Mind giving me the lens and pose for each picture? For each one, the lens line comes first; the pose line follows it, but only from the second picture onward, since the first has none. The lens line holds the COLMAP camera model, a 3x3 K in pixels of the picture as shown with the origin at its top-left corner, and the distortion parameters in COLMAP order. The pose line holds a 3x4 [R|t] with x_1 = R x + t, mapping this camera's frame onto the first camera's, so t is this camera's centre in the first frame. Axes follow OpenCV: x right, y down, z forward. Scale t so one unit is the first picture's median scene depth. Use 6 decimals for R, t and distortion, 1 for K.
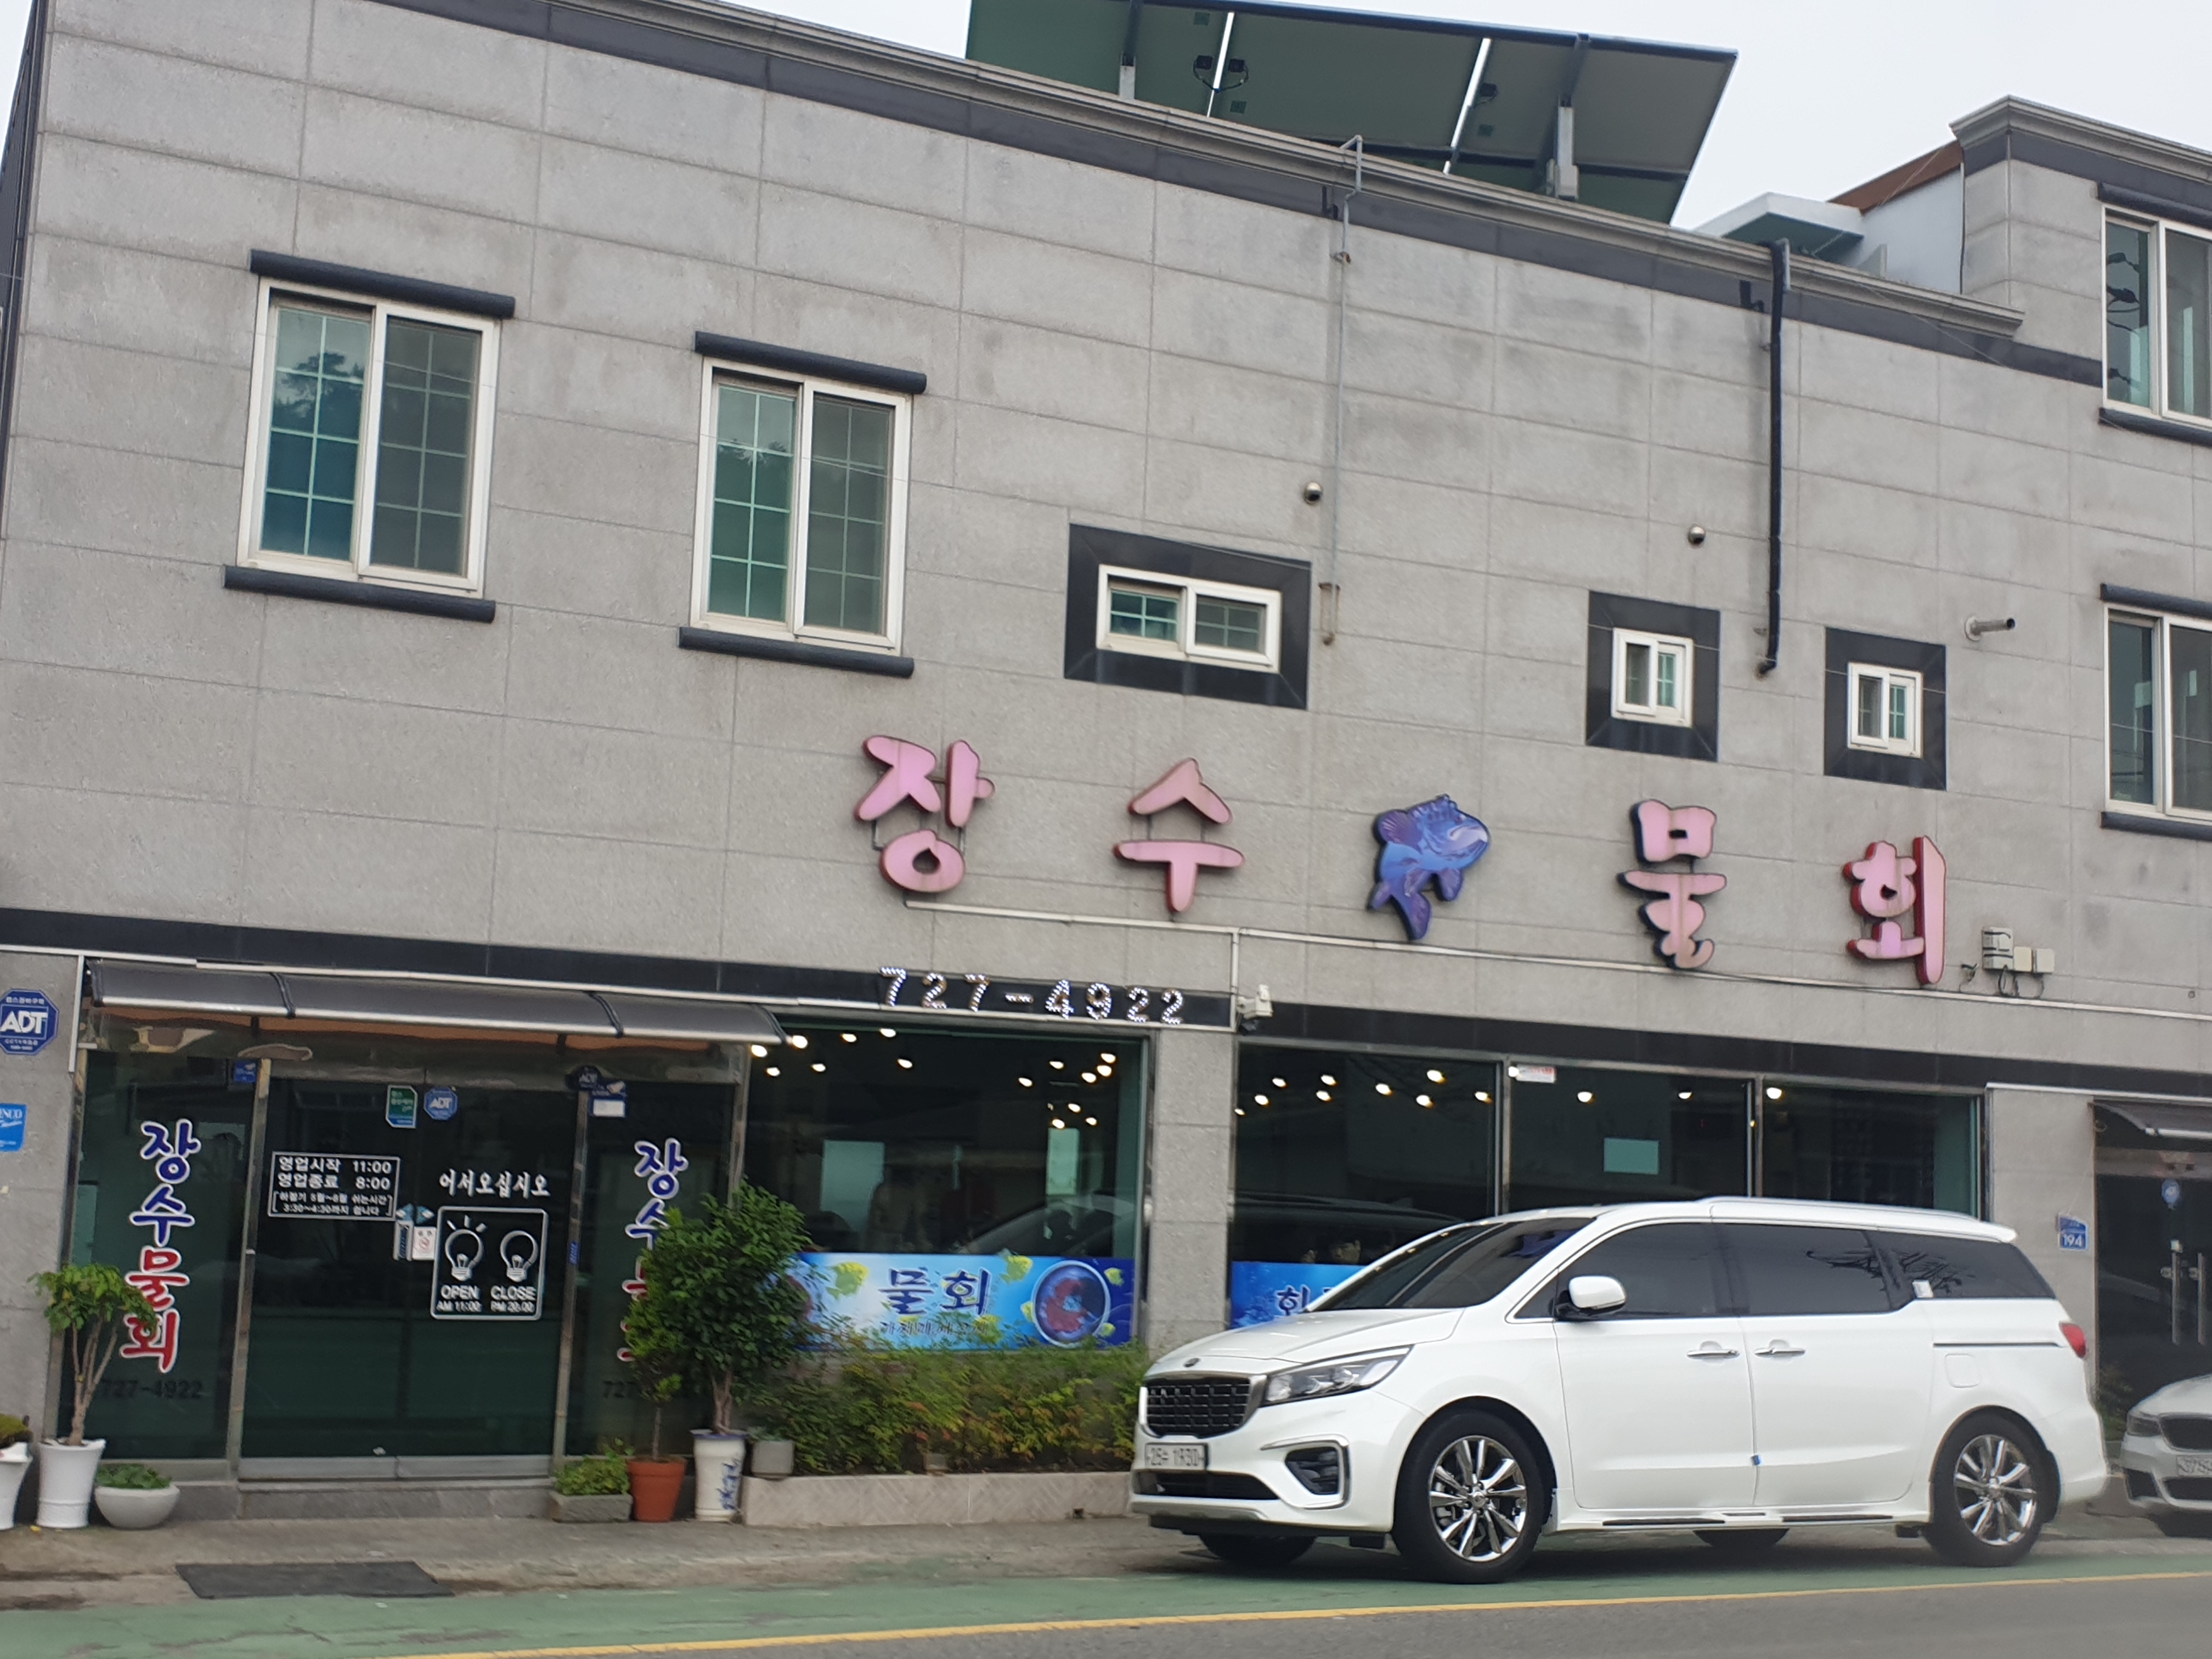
lens RADIAL K [[2552.7, 0, 1111.6], [0, 2552.7, 866.9], [0, 0, 1]] dist [0.247188, -1.029215]
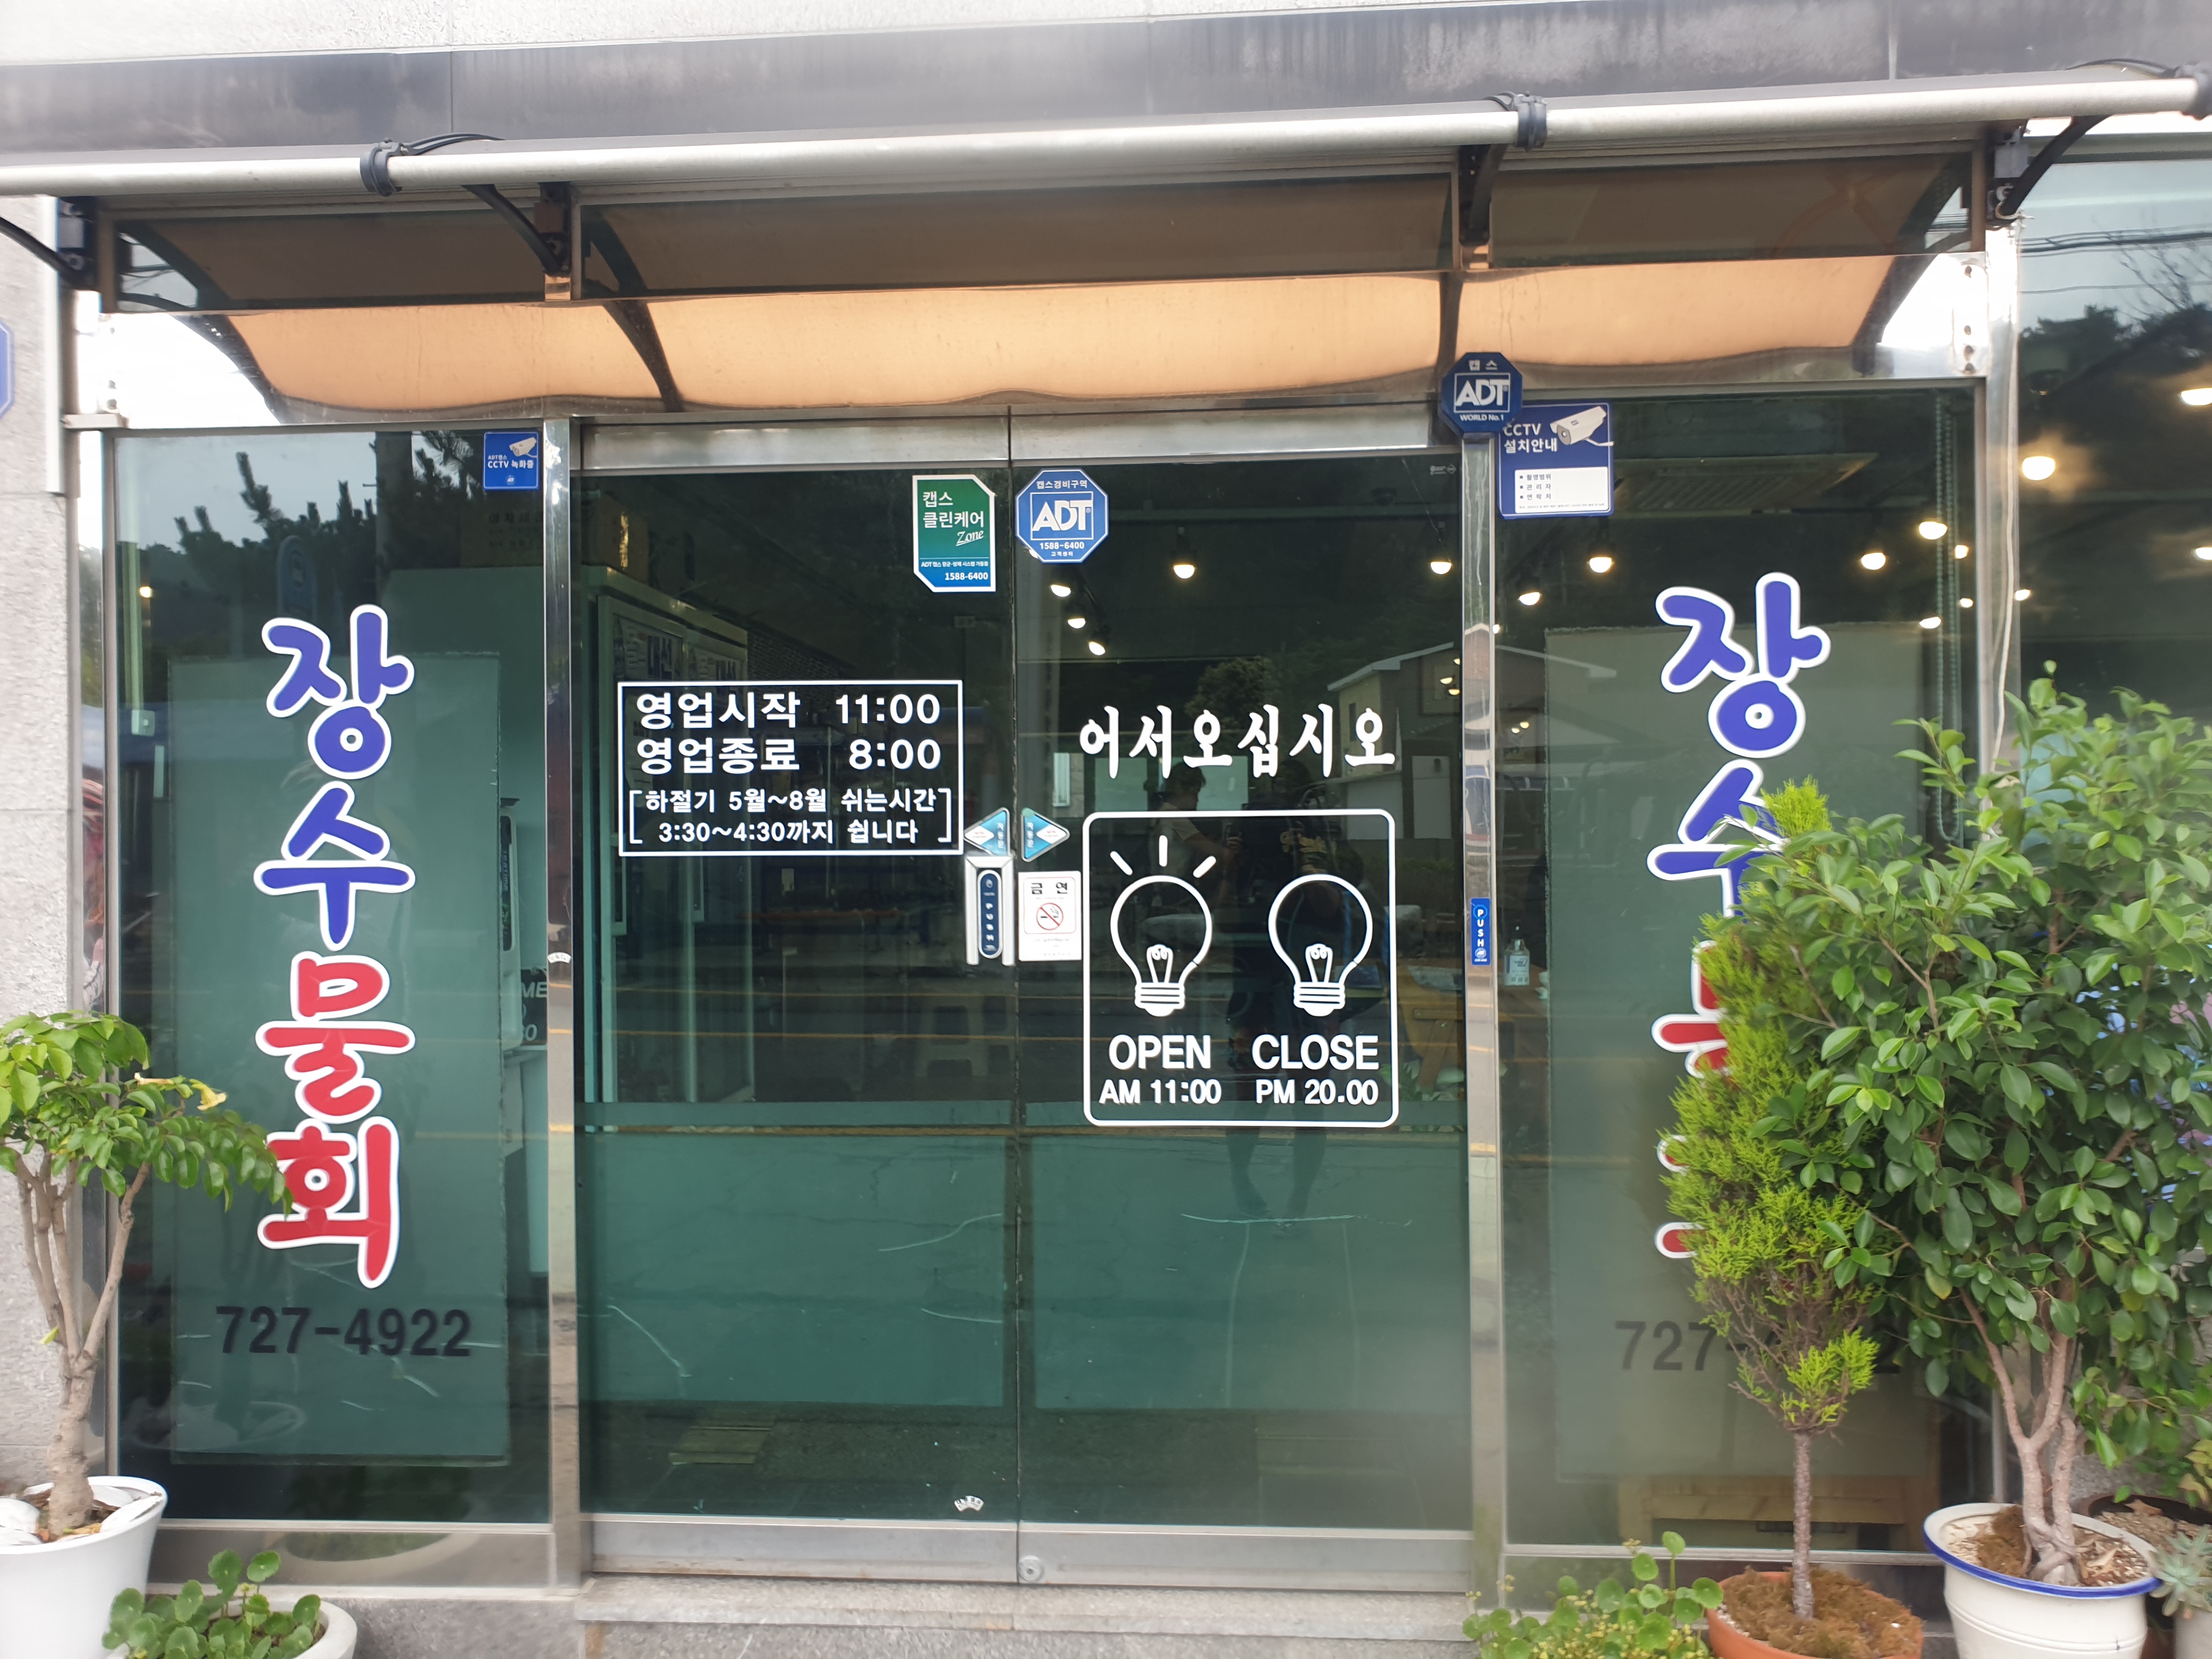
lens RADIAL K [[1682.7, 0, 1106.0], [0, 1682.7, 829.5], [0, 0, 1]] dist [0.003890, 0.003458]
pose [[0.850492, -0.049868, -0.523618, -0.131390], [0.108110, 0.990814, 0.081237, 0.108958], [0.514757, -0.125700, 0.848071, 0.763666]]
